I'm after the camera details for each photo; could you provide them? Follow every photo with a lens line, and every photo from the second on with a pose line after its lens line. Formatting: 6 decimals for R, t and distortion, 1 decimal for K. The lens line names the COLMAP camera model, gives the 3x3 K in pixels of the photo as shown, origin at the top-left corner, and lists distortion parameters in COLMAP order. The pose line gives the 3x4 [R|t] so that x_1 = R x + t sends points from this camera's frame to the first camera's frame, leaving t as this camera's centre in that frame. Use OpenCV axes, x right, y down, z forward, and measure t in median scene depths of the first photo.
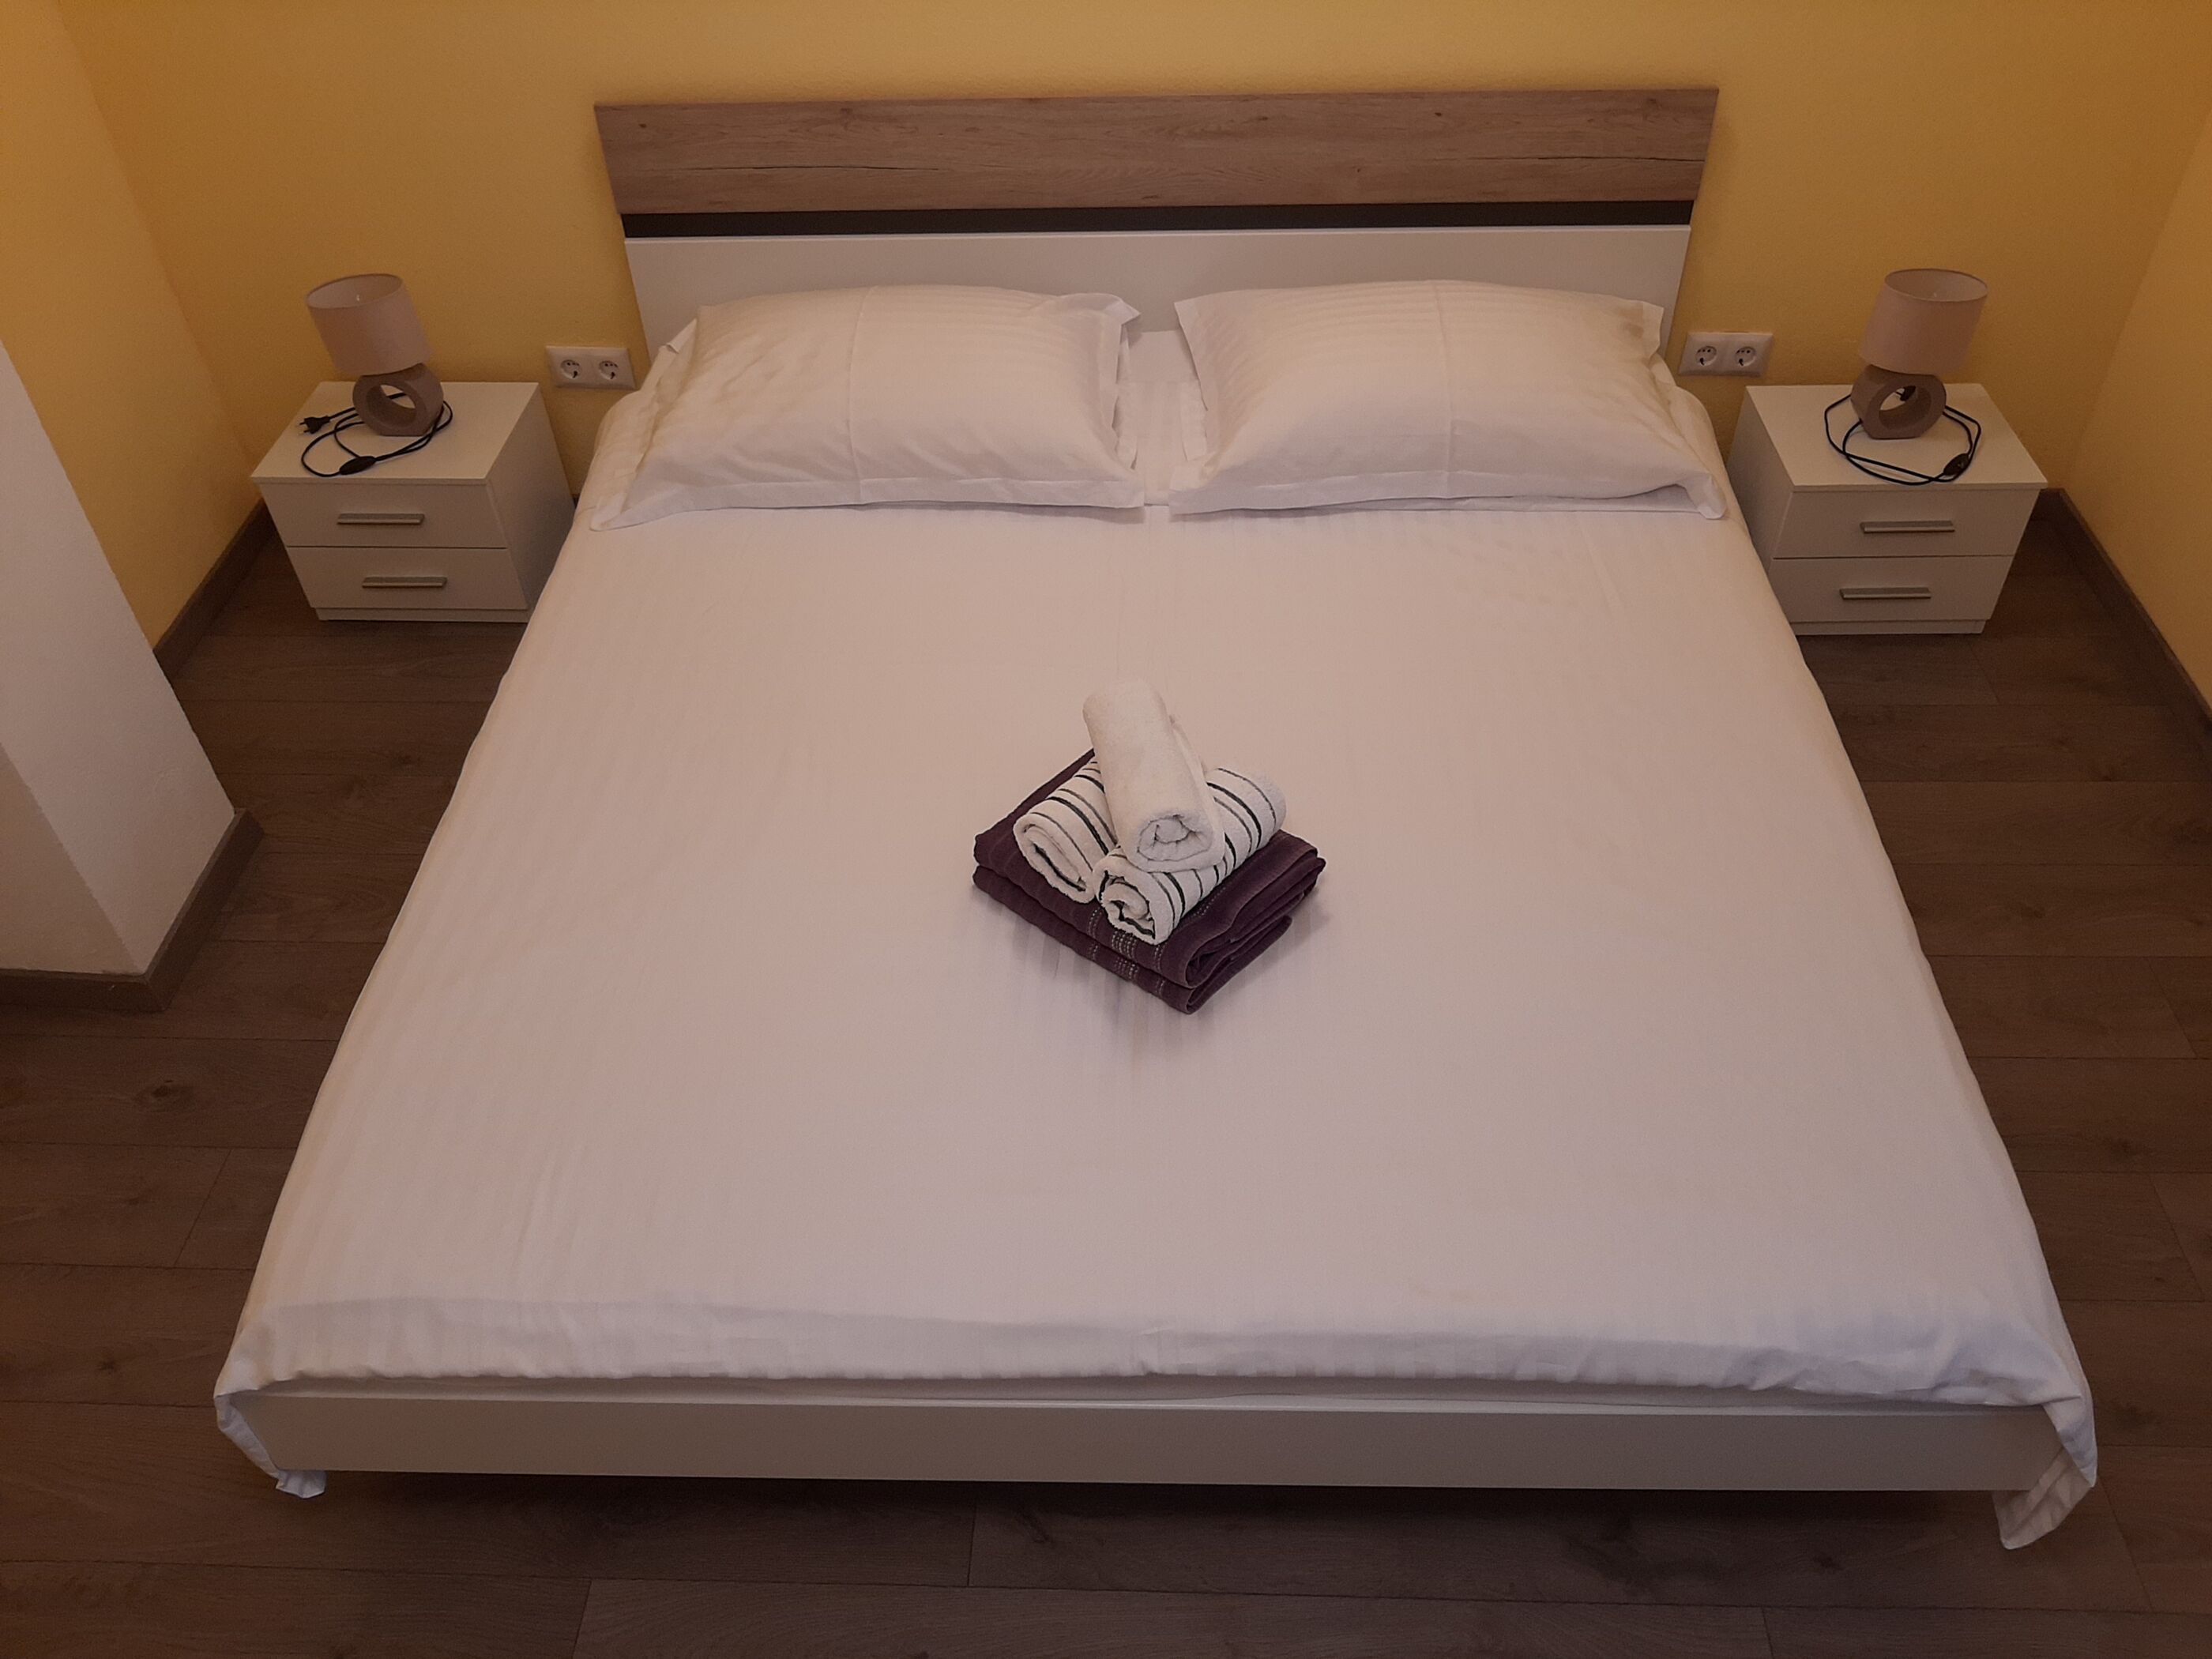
lens RADIAL K [[1738.6, 0, 1106.0], [0, 1738.6, 829.5], [0, 0, 1]] dist [0.066851, -0.163572]
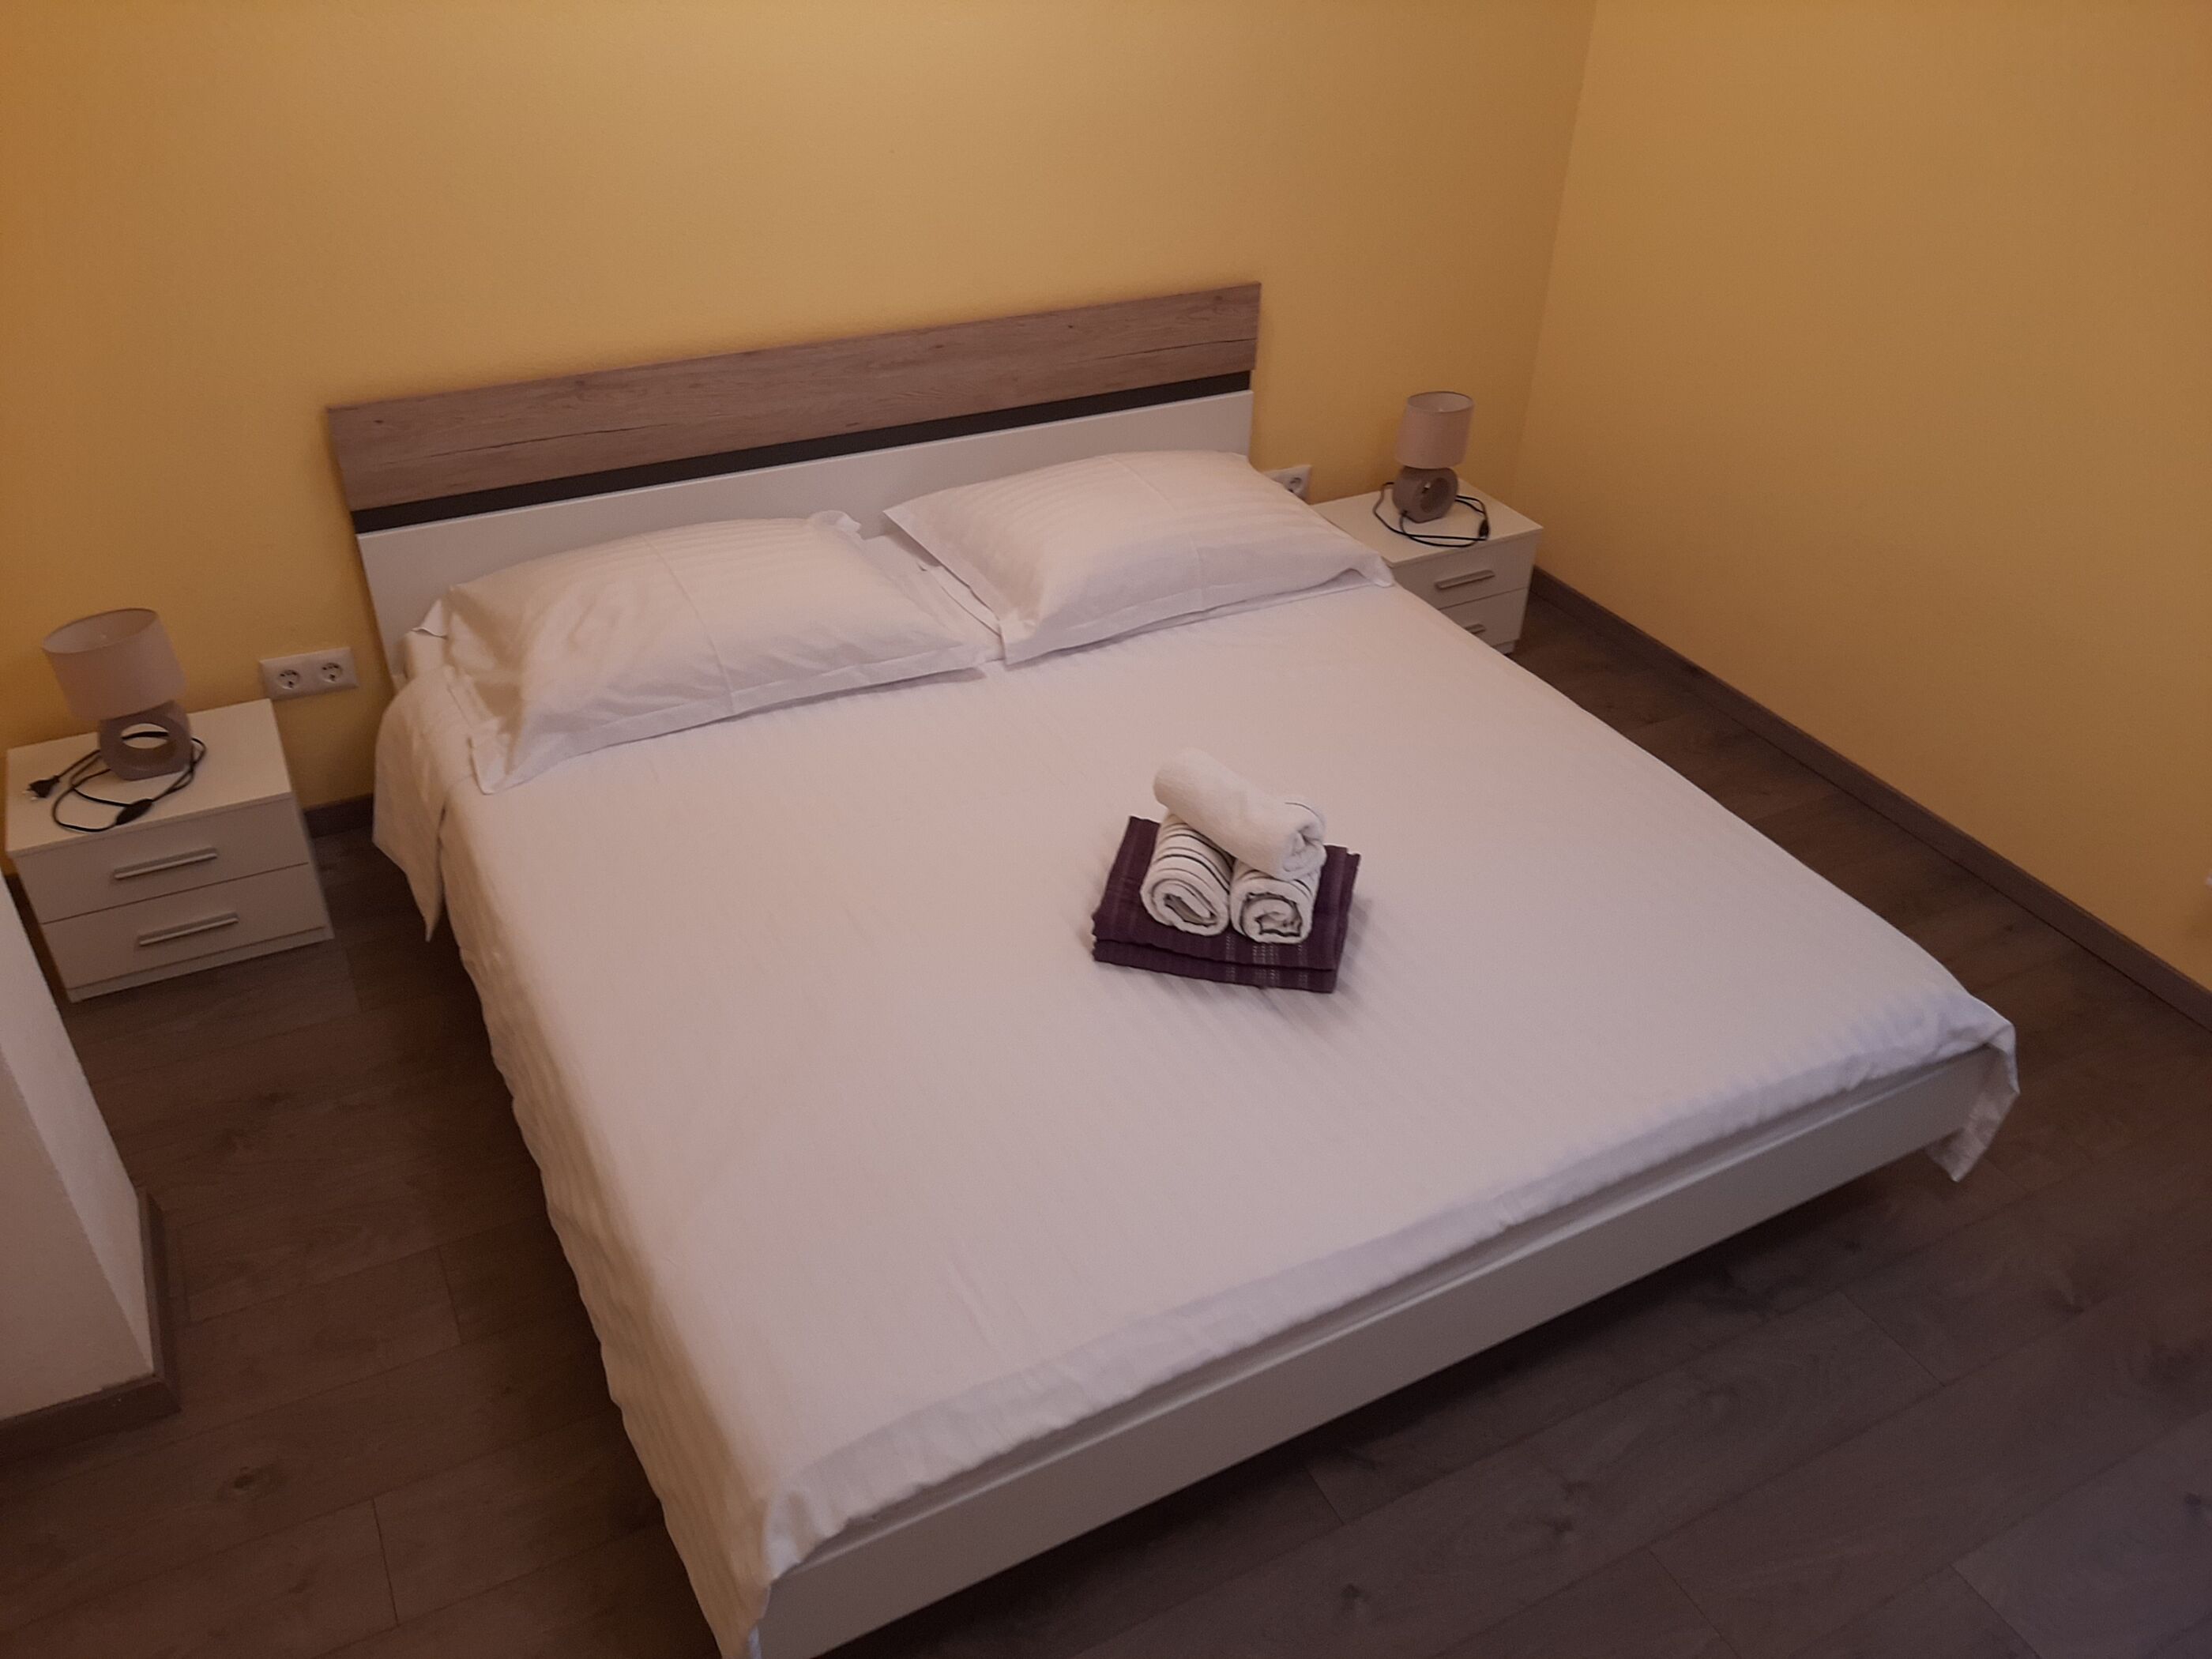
lens RADIAL K [[1738.6, 0, 1106.0], [0, 1738.6, 829.5], [0, 0, 1]] dist [0.066851, -0.163572]
pose [[0.865140, -0.234351, 0.443411, -0.436281], [0.299779, 0.950428, -0.082582, 0.036641], [-0.402077, 0.204370, 0.892506, -0.032021]]
